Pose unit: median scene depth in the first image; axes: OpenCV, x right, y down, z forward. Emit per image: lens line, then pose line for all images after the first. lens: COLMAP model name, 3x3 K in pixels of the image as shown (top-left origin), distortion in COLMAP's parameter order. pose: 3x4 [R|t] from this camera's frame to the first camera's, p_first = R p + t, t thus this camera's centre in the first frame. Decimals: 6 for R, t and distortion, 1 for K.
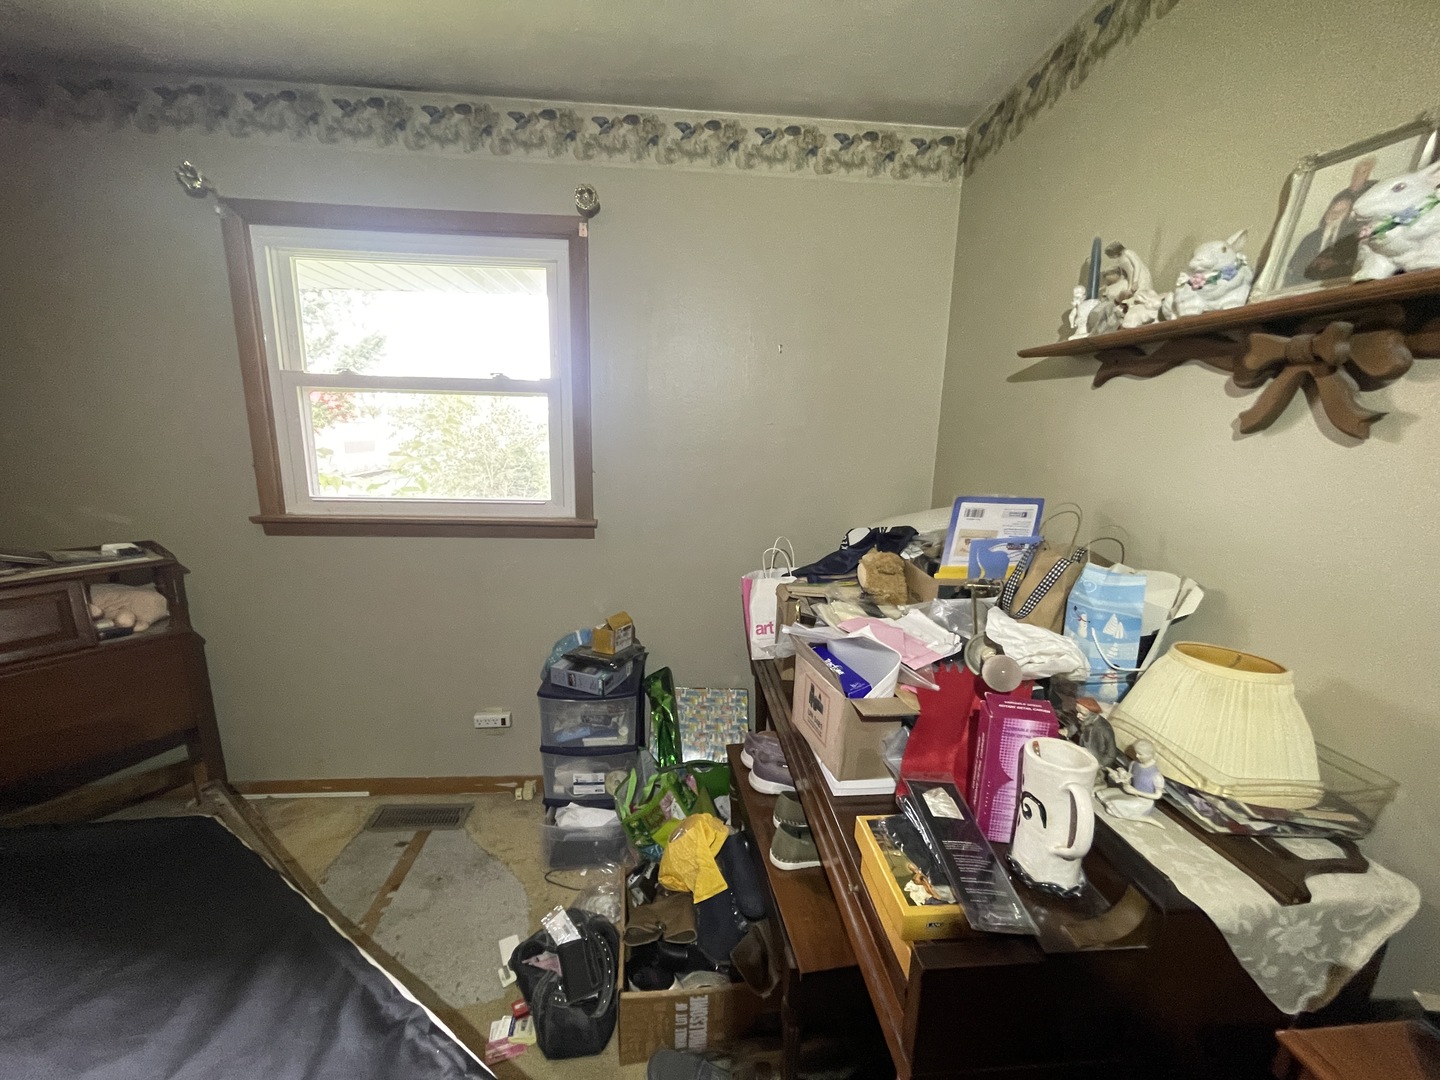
lens RADIAL K [[576.9, 0, 719.0], [0, 576.9, 539.9], [0, 0, 1]] dist [-0.002567, 0.001424]
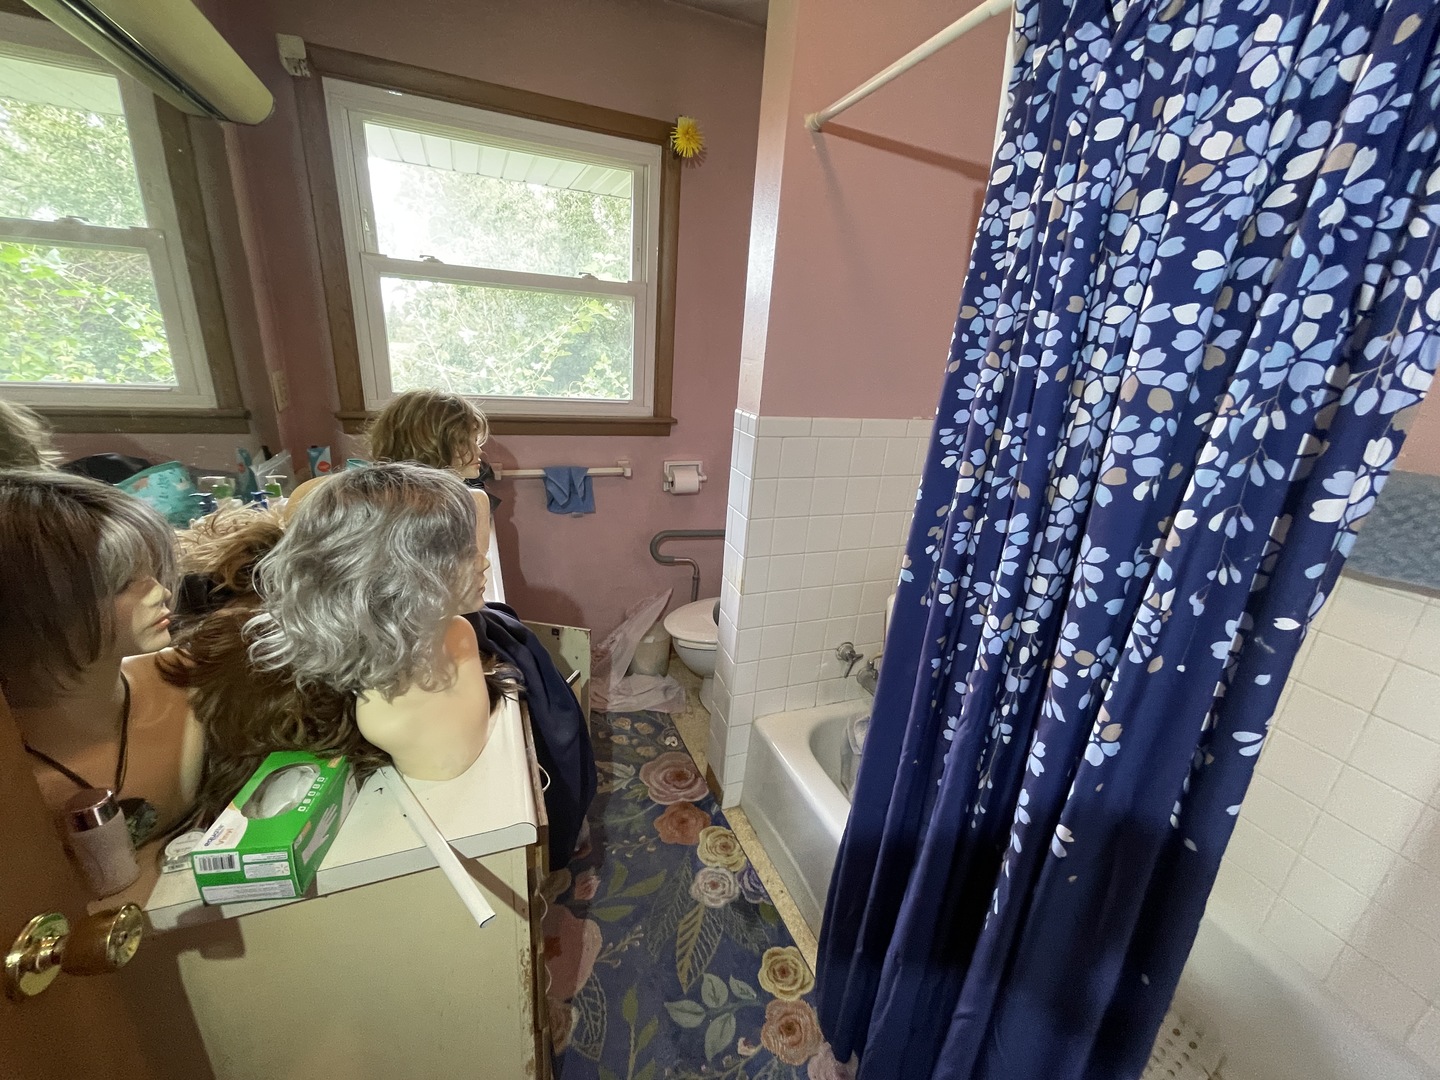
lens RADIAL K [[576.9, 0, 718.7], [0, 576.9, 537.6], [0, 0, 1]] dist [-0.002567, 0.001424]
pose [[0.954247, -0.052069, 0.294450, -0.493083], [0.004994, 0.987360, 0.158415, 0.017327], [-0.298977, -0.149697, 0.942446, -0.123566]]
